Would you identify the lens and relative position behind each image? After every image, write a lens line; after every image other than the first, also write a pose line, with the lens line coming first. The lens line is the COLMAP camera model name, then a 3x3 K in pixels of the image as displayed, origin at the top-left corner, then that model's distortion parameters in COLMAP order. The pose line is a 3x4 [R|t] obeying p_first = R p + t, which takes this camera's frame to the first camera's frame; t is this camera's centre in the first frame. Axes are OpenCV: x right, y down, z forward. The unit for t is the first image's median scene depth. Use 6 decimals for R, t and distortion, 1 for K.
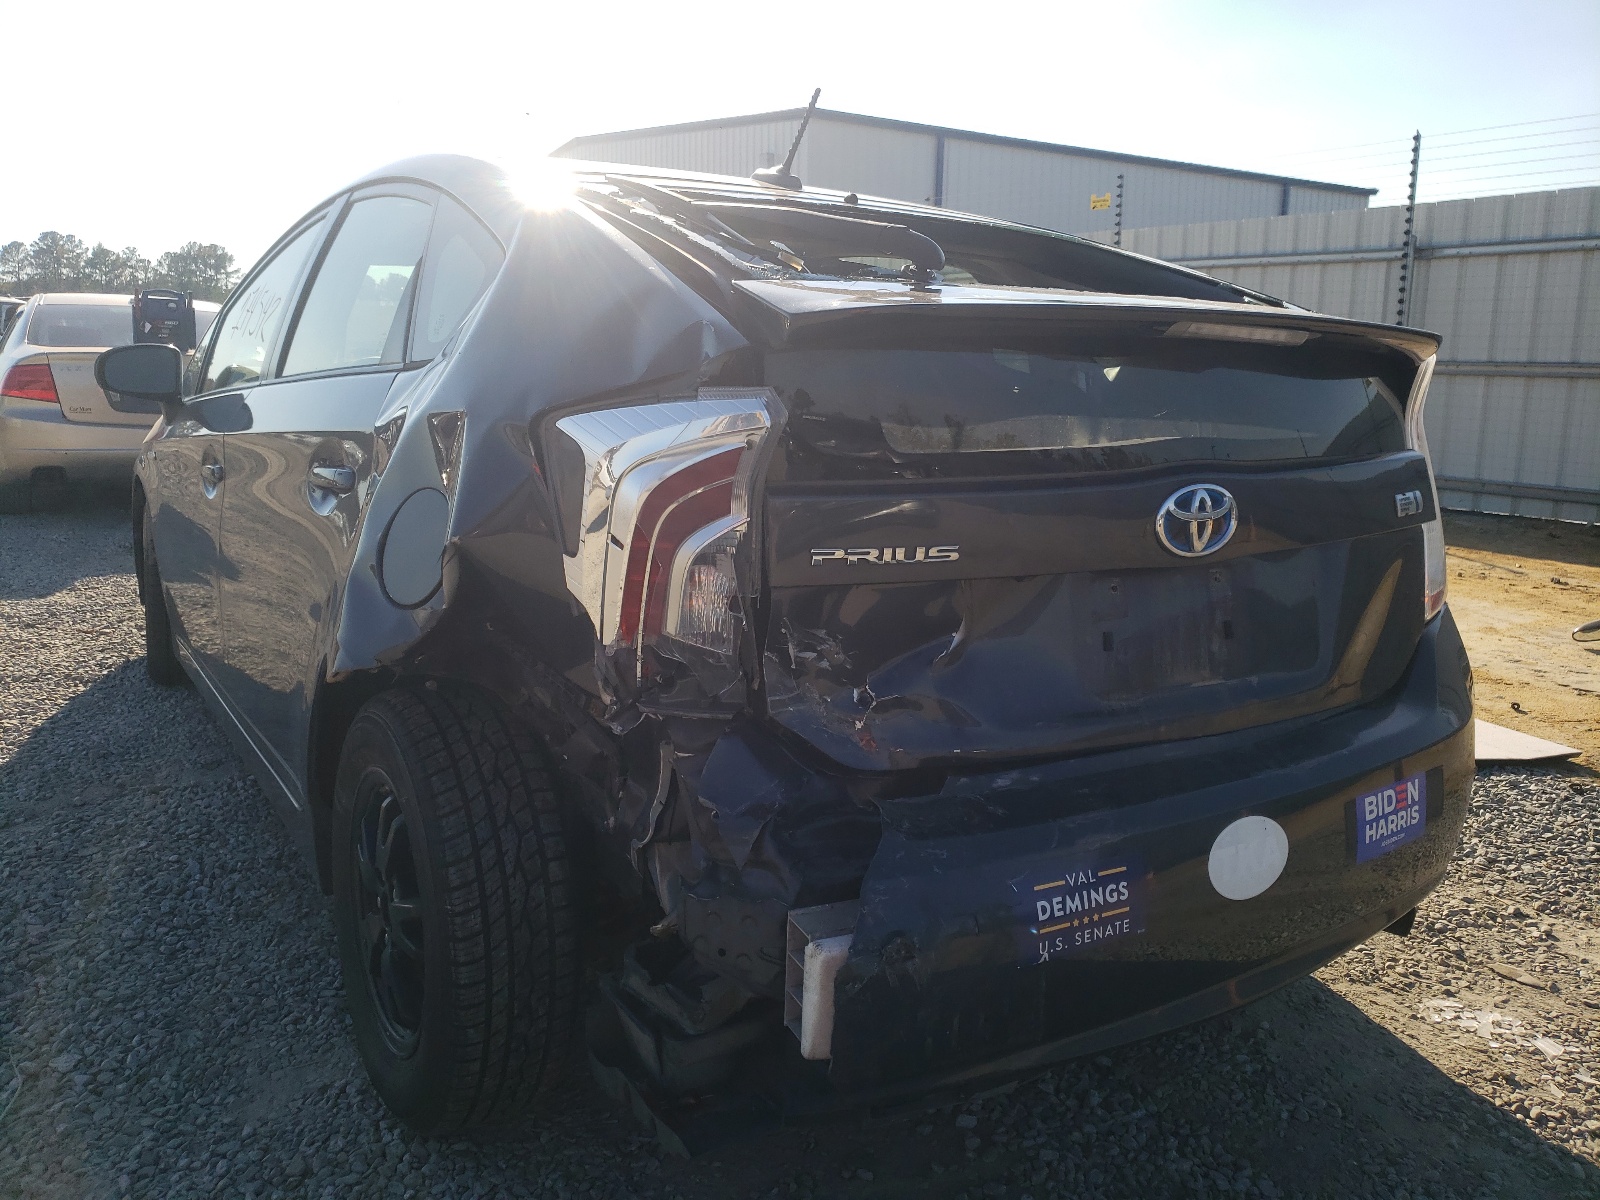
lens RADIAL K [[1222.6, 0, 812.5], [0, 1222.6, 591.7], [0, 0, 1]] dist [0.045979, -0.027036]
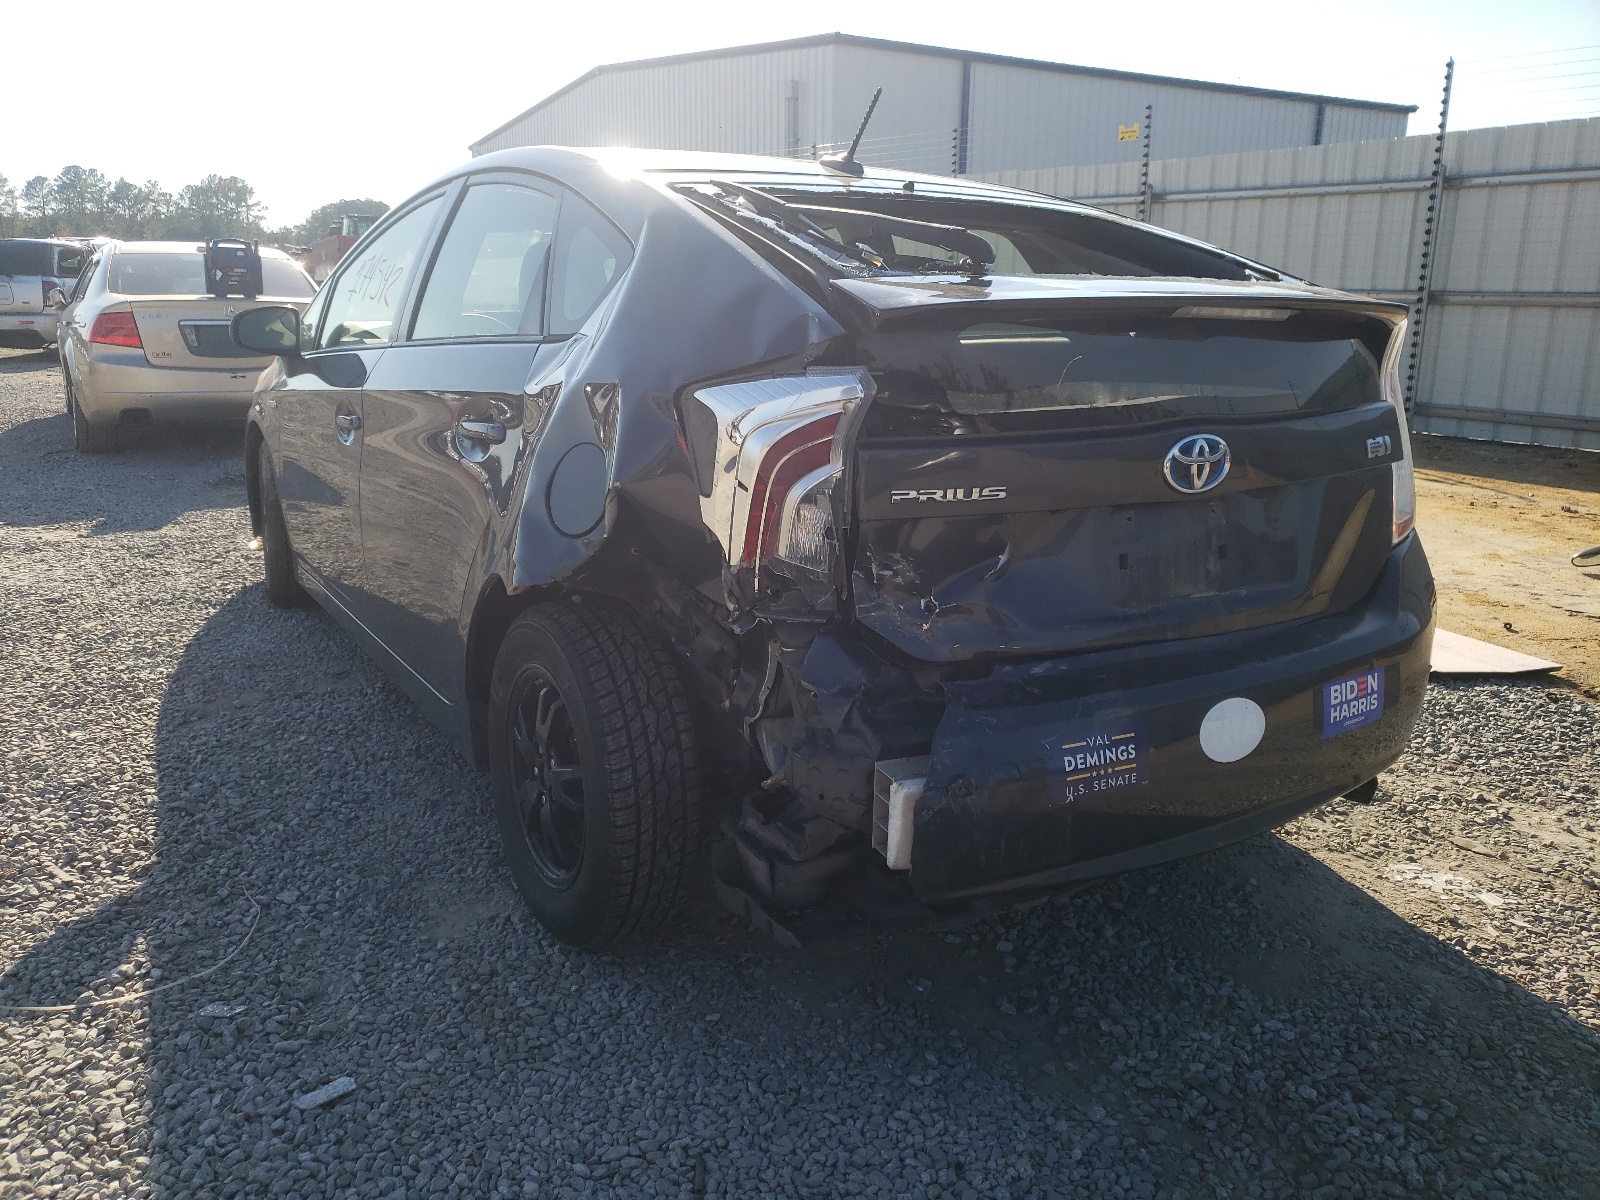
lens RADIAL K [[1222.6, 0, 791.6], [0, 1222.6, 594.7], [0, 0, 1]] dist [0.045979, -0.027036]
pose [[0.999412, -0.001729, -0.034256, -0.047652], [0.003710, 0.998319, 0.057847, 0.000757], [0.034099, -0.057940, 0.997738, -0.229825]]
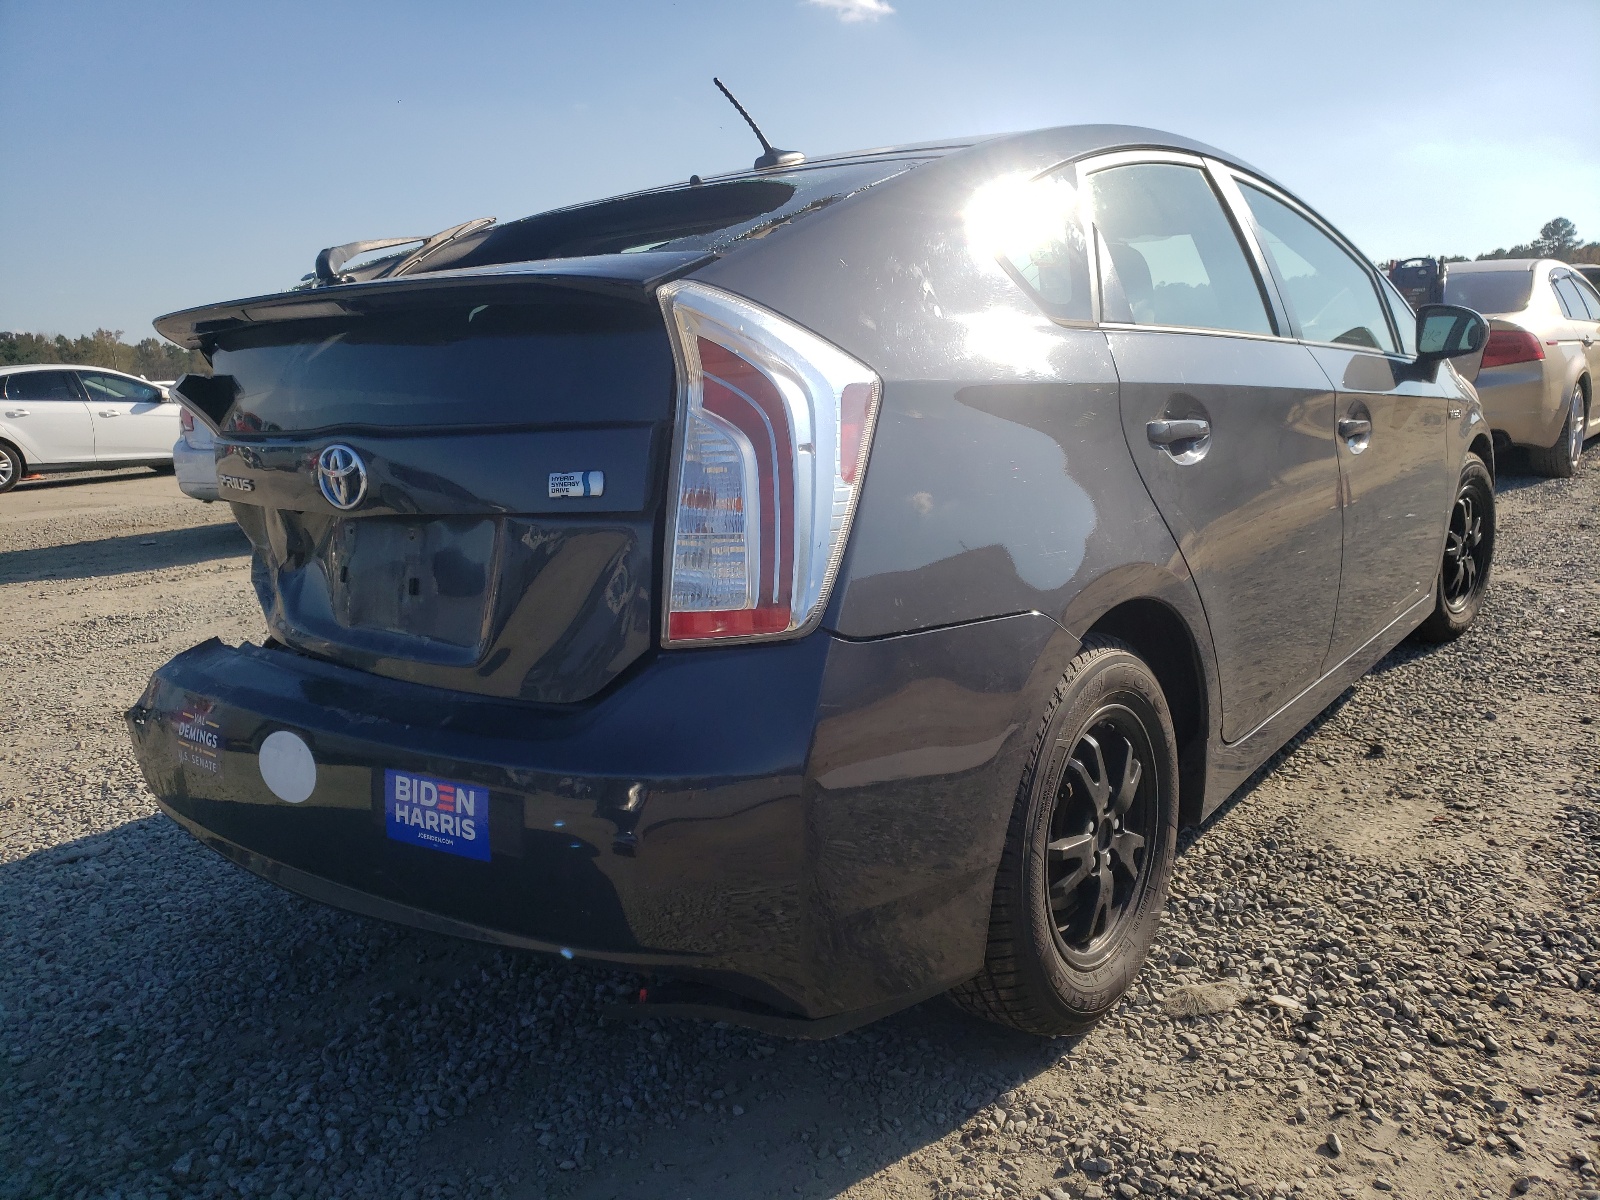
lens RADIAL K [[1222.6, 0, 800.1], [0, 1222.6, 599.9], [0, 0, 1]] dist [0.045979, -0.027036]
pose [[0.317920, 0.145753, -0.936847, 1.313967], [-0.114583, 0.986777, 0.114638, -0.107311], [0.941168, 0.070901, 0.330417, 0.884110]]
